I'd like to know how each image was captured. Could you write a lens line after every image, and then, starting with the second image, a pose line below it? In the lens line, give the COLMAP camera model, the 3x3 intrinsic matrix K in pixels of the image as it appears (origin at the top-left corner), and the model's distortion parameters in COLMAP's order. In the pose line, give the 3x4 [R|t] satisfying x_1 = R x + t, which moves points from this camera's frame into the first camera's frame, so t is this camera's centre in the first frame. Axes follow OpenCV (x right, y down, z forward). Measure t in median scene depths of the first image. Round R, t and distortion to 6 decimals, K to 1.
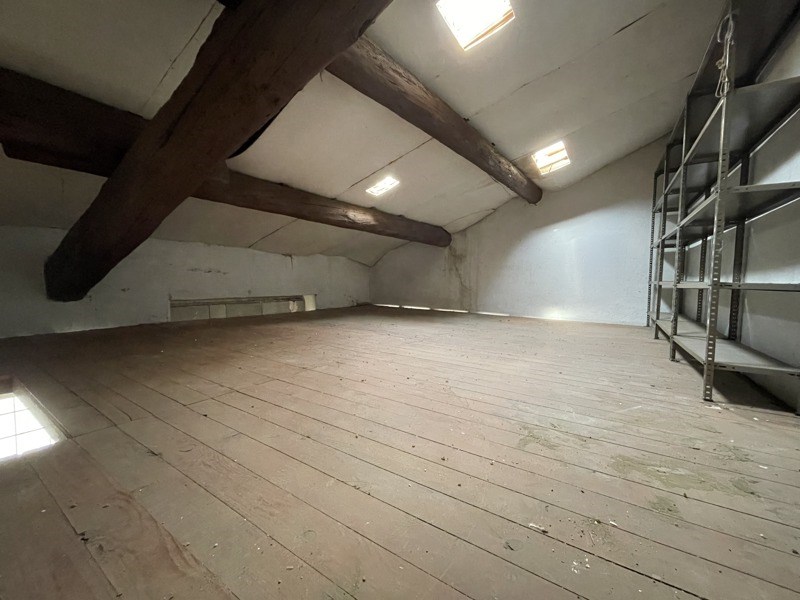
lens RADIAL K [[319.4, 0, 400.0], [0, 319.4, 300.0], [0, 0, 1]] dist [-0.000310, -0.000072]
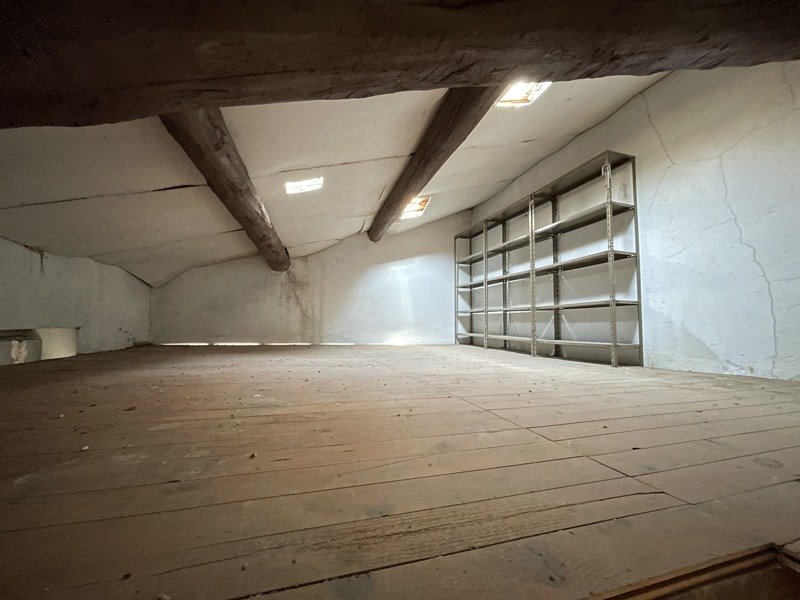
lens RADIAL K [[319.4, 0, 400.0], [0, 319.4, 300.0], [0, 0, 1]] dist [-0.000310, -0.000072]
pose [[0.655863, 0.049418, 0.753260, -0.313618], [0.049185, 0.992937, -0.107967, 0.023468], [-0.753276, 0.107860, 0.648801, 0.201517]]
